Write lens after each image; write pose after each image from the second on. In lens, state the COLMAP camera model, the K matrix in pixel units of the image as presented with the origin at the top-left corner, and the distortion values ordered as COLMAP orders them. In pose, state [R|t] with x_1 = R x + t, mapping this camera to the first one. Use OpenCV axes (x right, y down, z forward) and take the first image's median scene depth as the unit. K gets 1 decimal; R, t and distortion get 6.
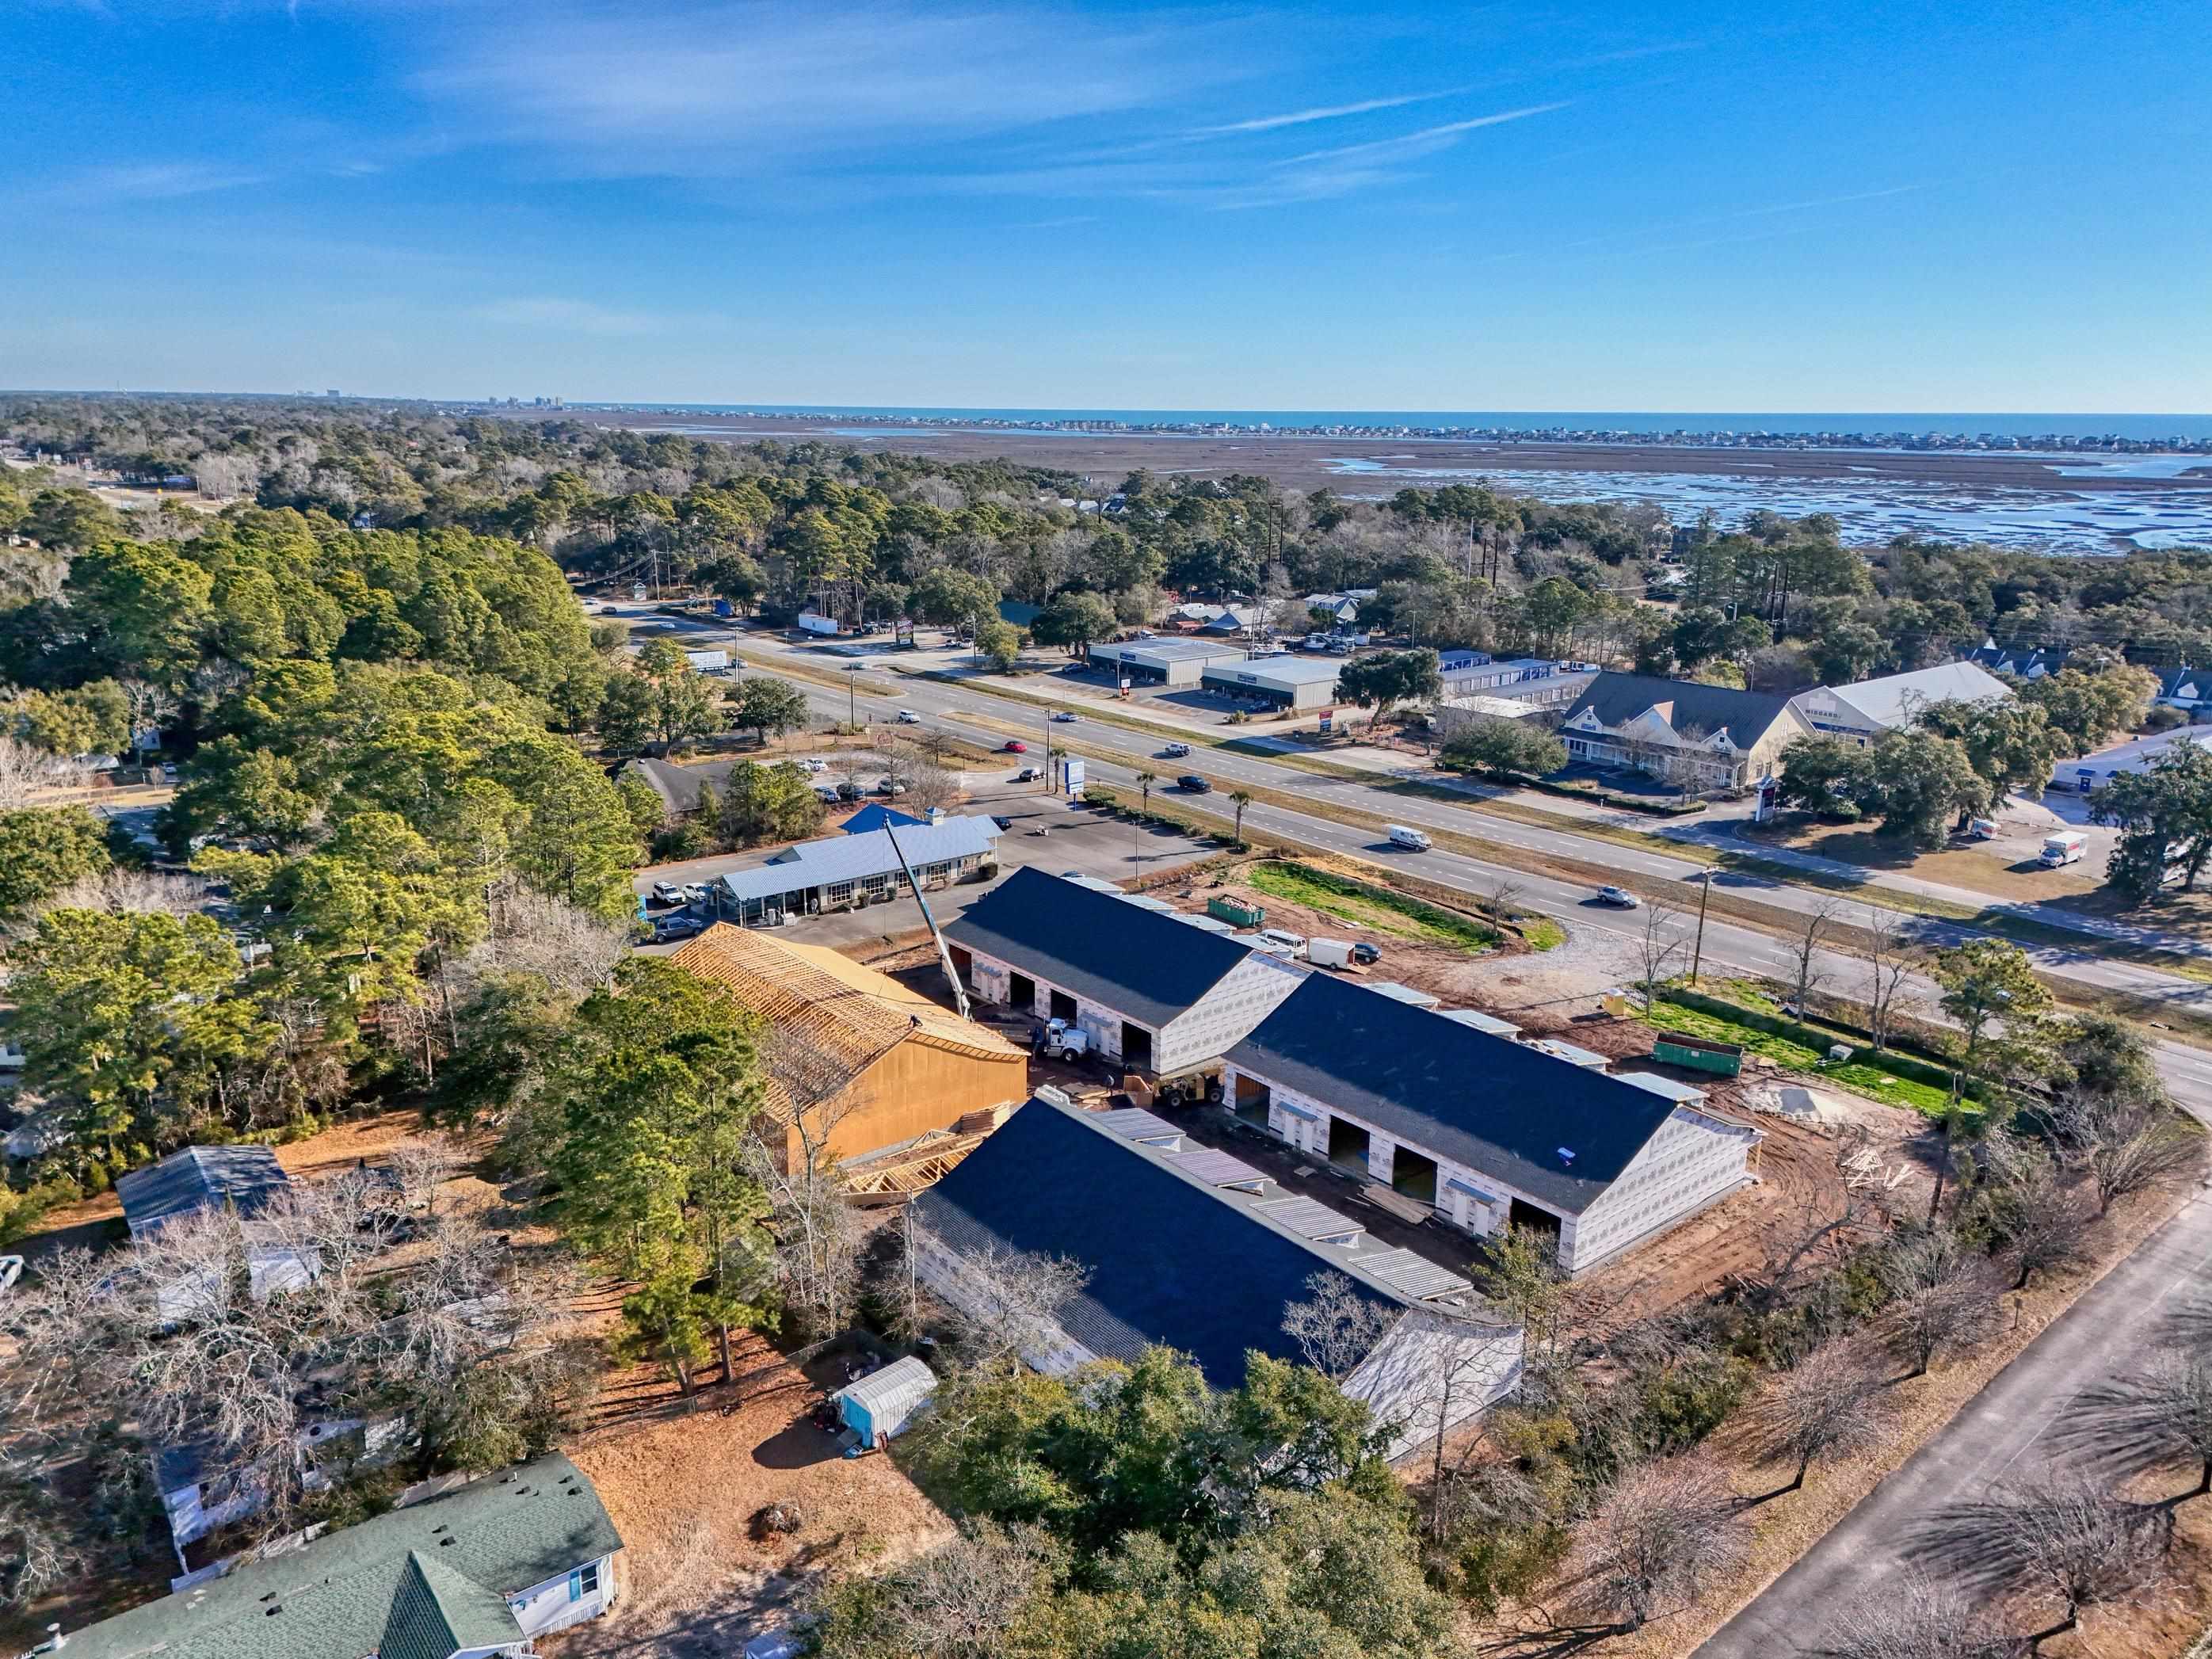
lens RADIAL K [[1603.9, 0, 1110.6], [0, 1603.9, 843.7], [0, 0, 1]] dist [0.097966, -0.107440]
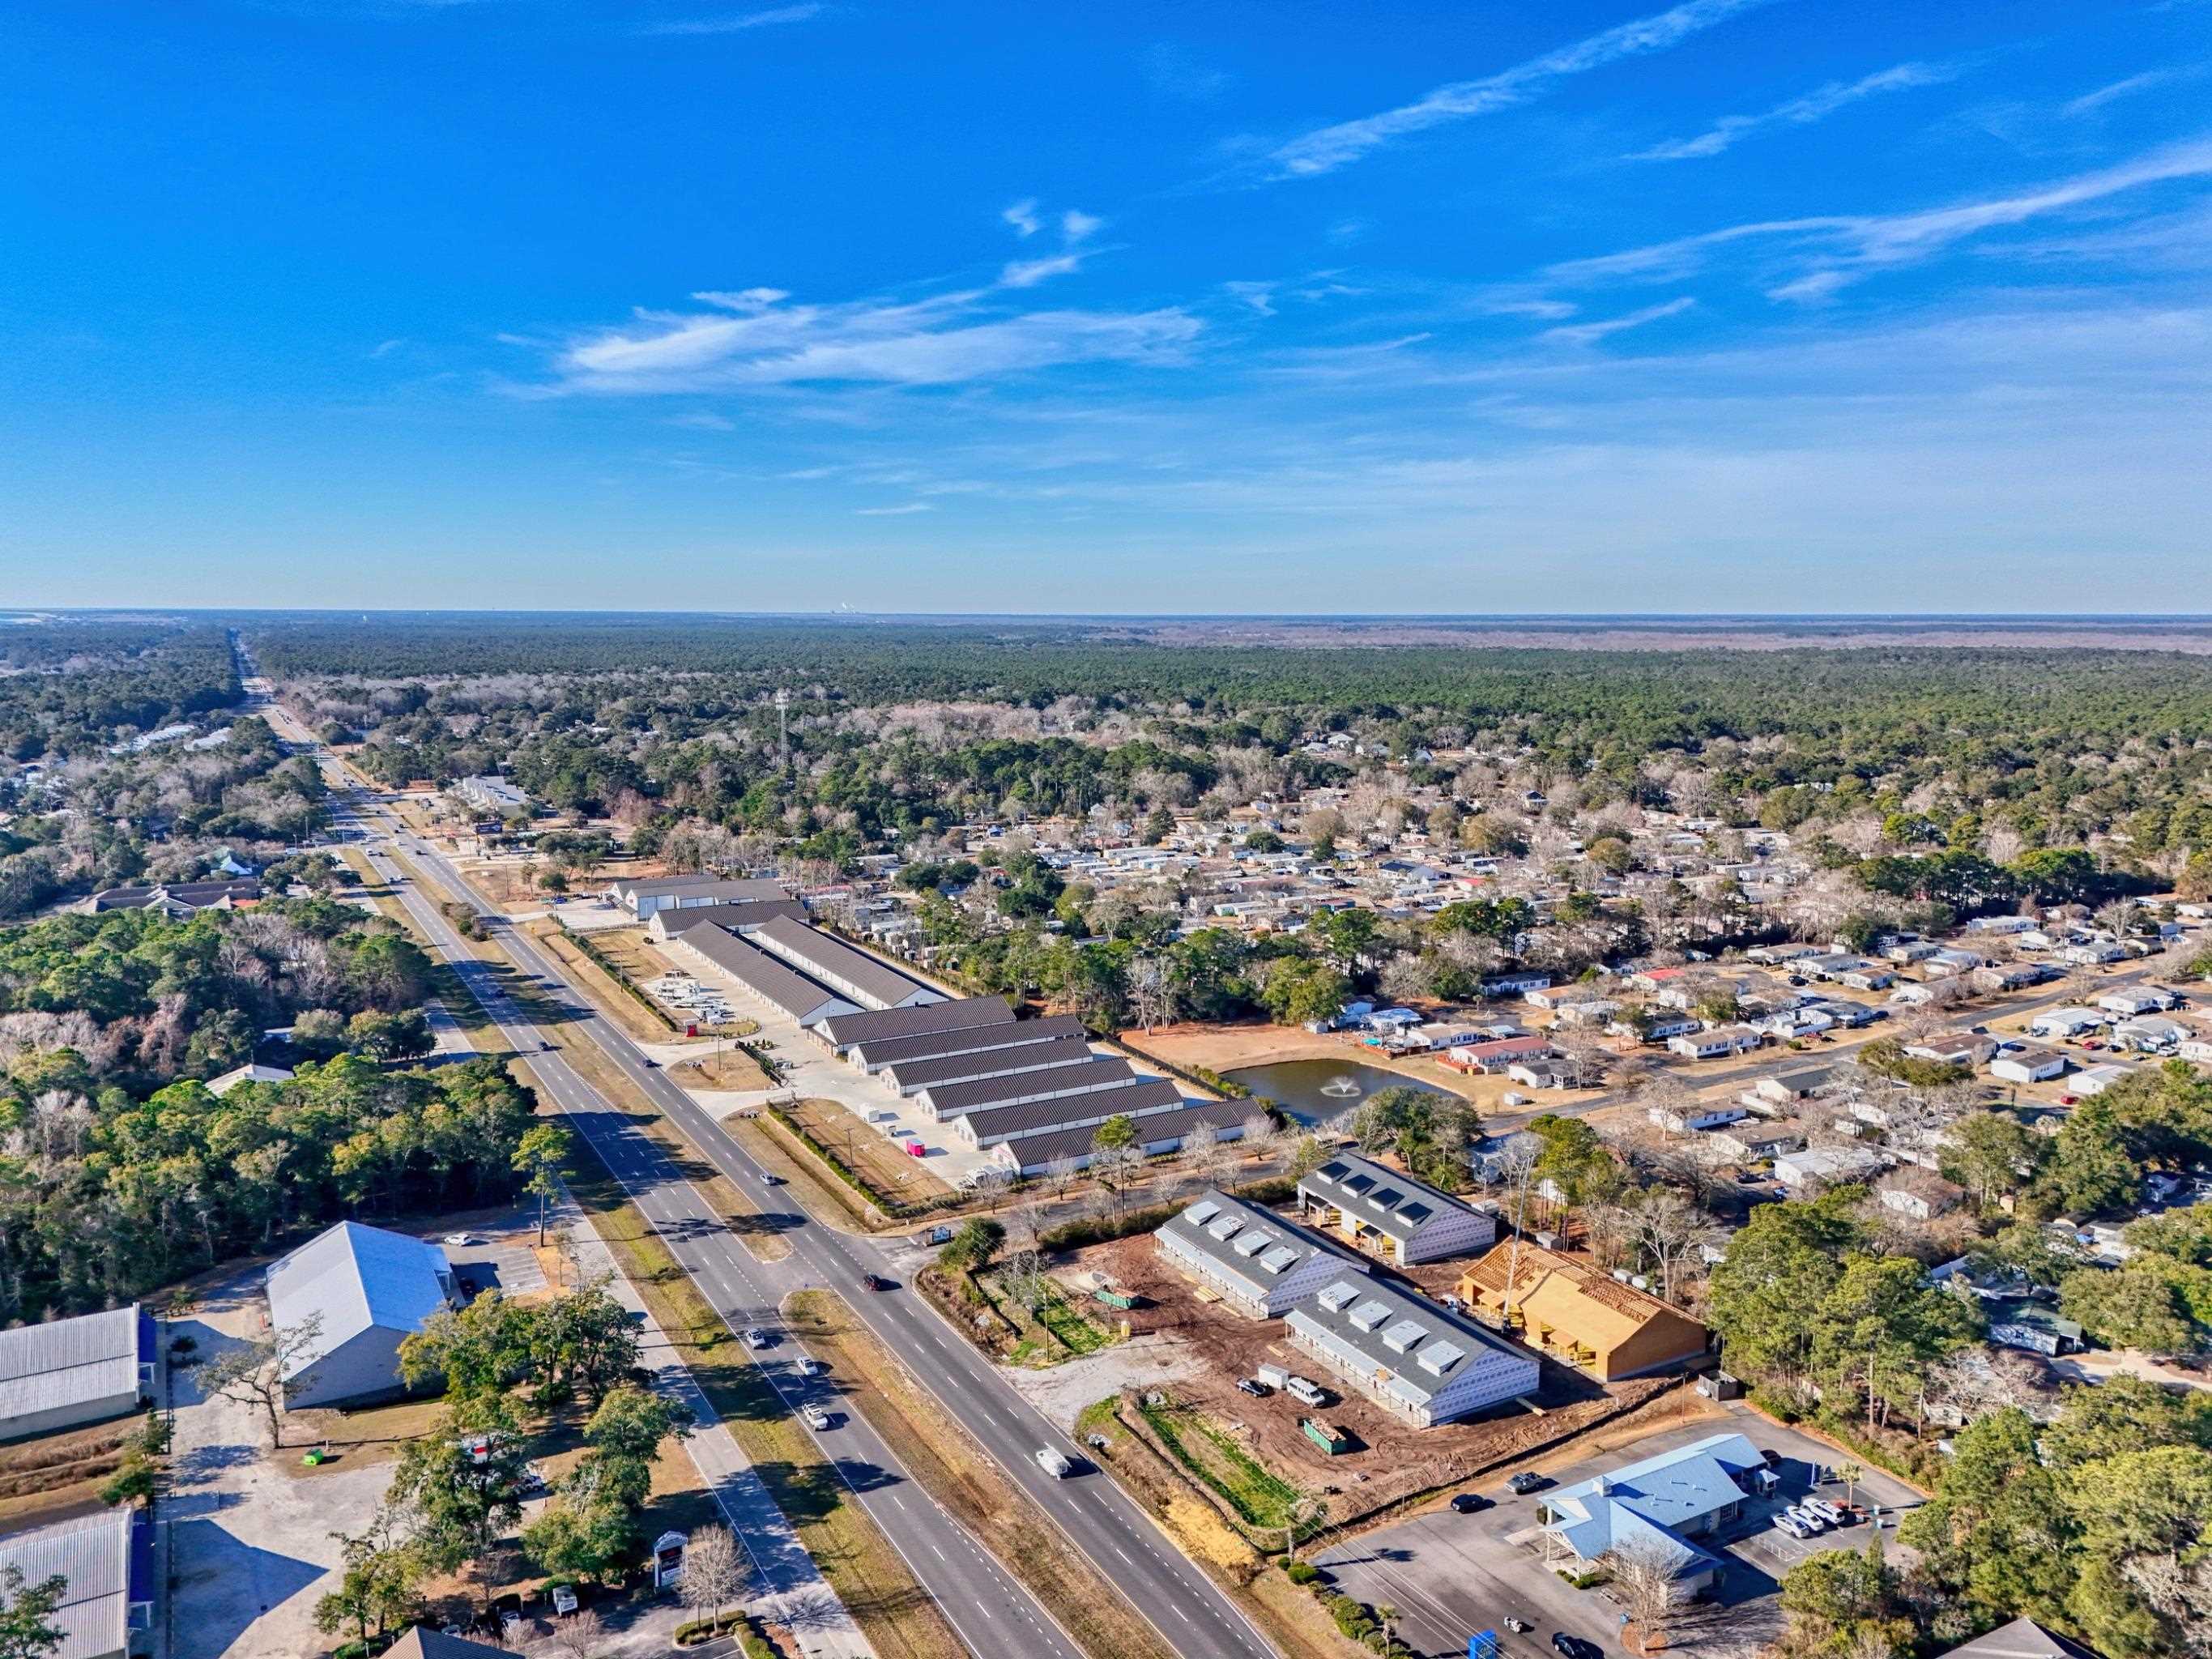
lens RADIAL K [[1604.0, 0, 1110.6], [0, 1604.0, 843.7], [0, 0, 1]] dist [0.097966, -0.107440]
pose [[-0.985273, -0.033948, 0.167588, 0.037993], [0.036320, 0.916179, 0.399119, -0.747237], [-0.167090, 0.399328, -0.901453, 1.649210]]
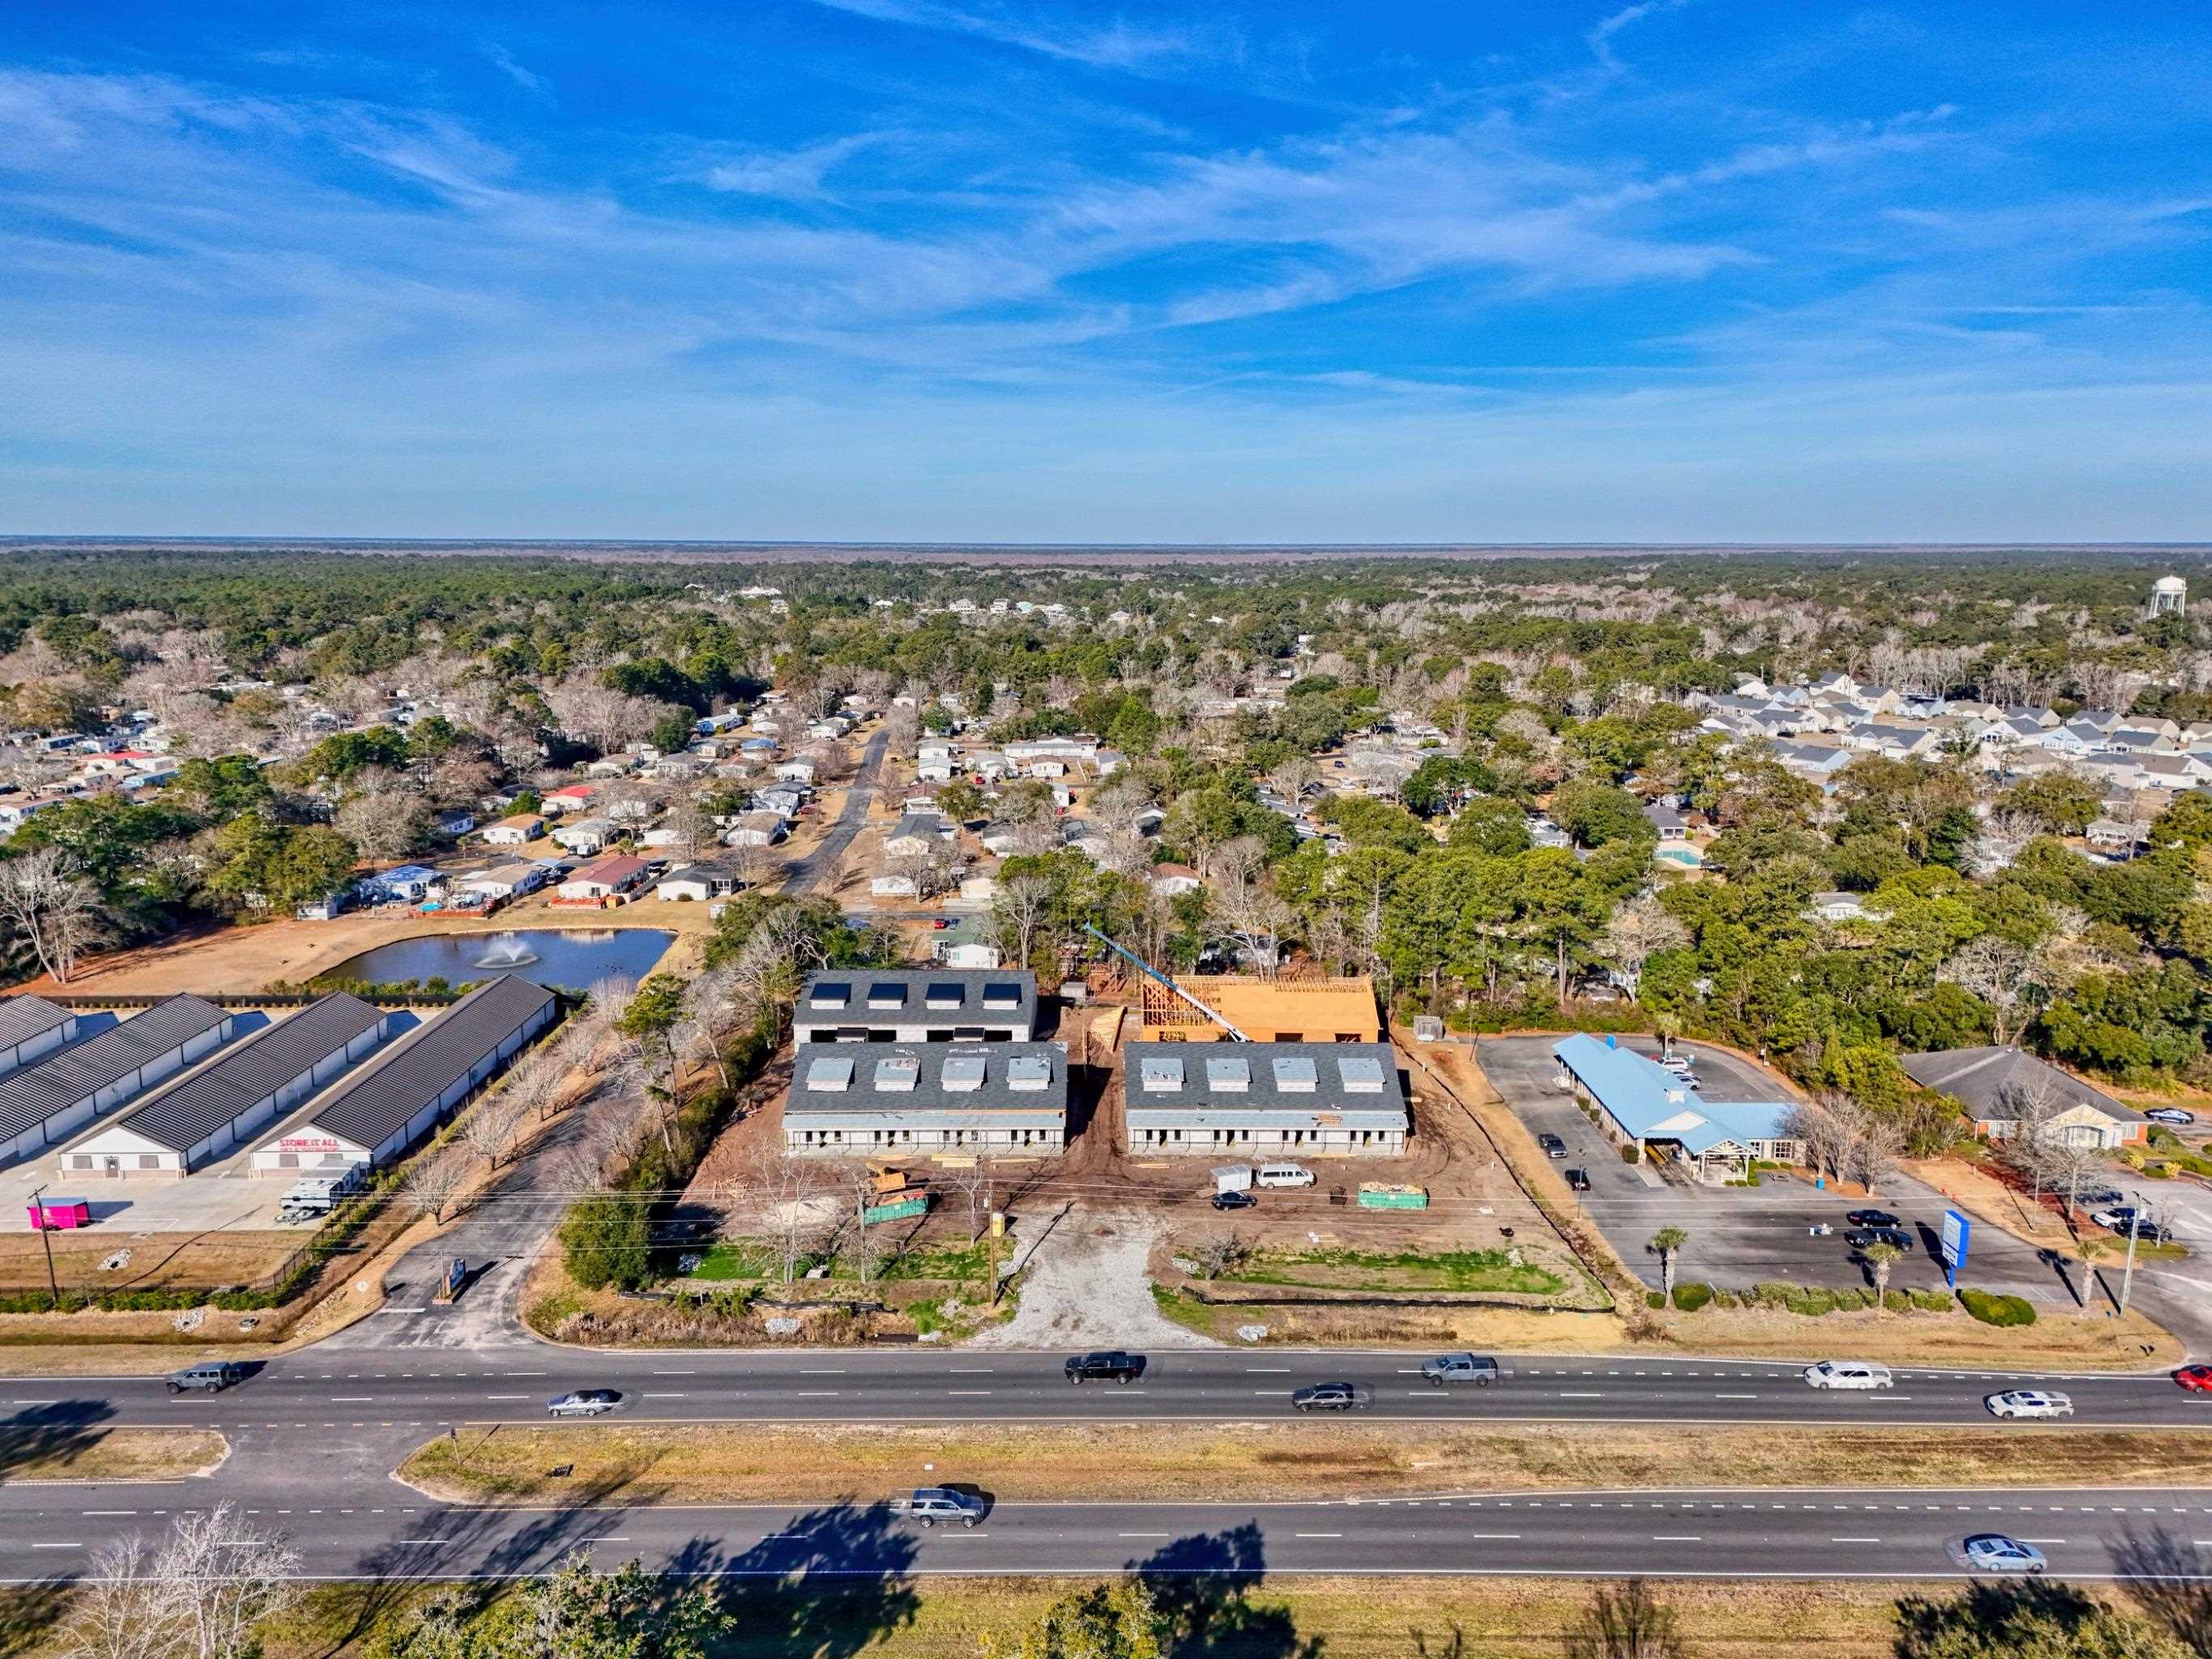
lens RADIAL K [[1604.0, 0, 1110.6], [0, 1604.0, 843.7], [0, 0, 1]] dist [0.097966, -0.107440]
pose [[-0.636077, 0.140527, -0.758722, 0.732535], [-0.204387, 0.917472, 0.341279, -0.370599], [0.744065, 0.372153, -0.554860, 1.100287]]
